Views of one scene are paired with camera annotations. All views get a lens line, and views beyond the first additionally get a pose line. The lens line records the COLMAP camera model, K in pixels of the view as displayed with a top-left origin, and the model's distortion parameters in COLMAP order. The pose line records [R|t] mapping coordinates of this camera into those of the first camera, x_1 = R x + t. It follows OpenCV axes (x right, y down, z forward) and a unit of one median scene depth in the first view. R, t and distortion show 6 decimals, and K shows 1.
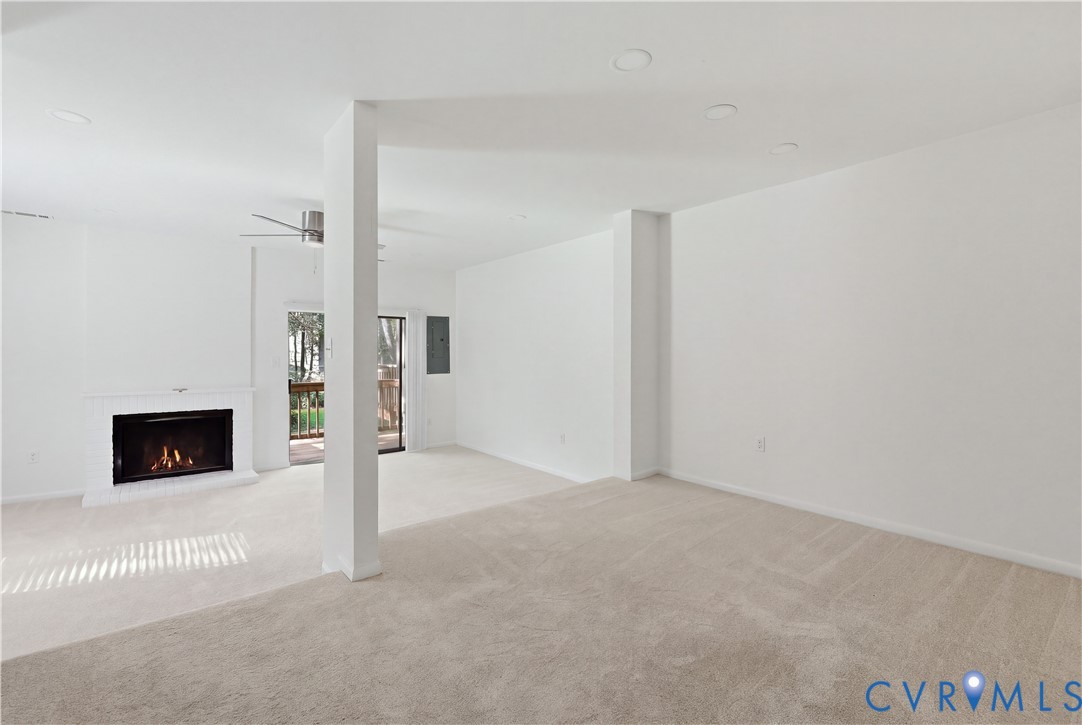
lens RADIAL K [[485.9, 0, 544.1], [0, 485.9, 351.5], [0, 0, 1]] dist [-0.009814, 0.002200]
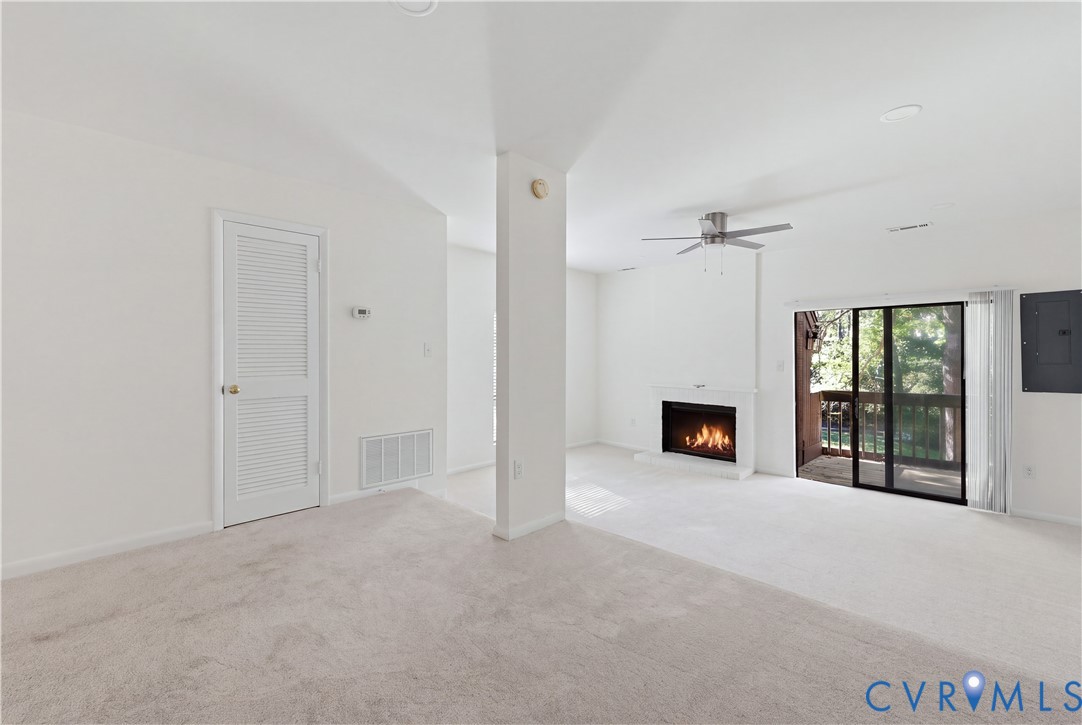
lens RADIAL K [[485.9, 0, 534.4], [0, 485.9, 357.1], [0, 0, 1]] dist [-0.009814, 0.002200]
pose [[0.074439, 0.004471, -0.997216, 0.259127], [-0.000092, 0.999990, 0.004476, 0.001115], [0.997226, -0.000241, 0.074439, 0.299398]]
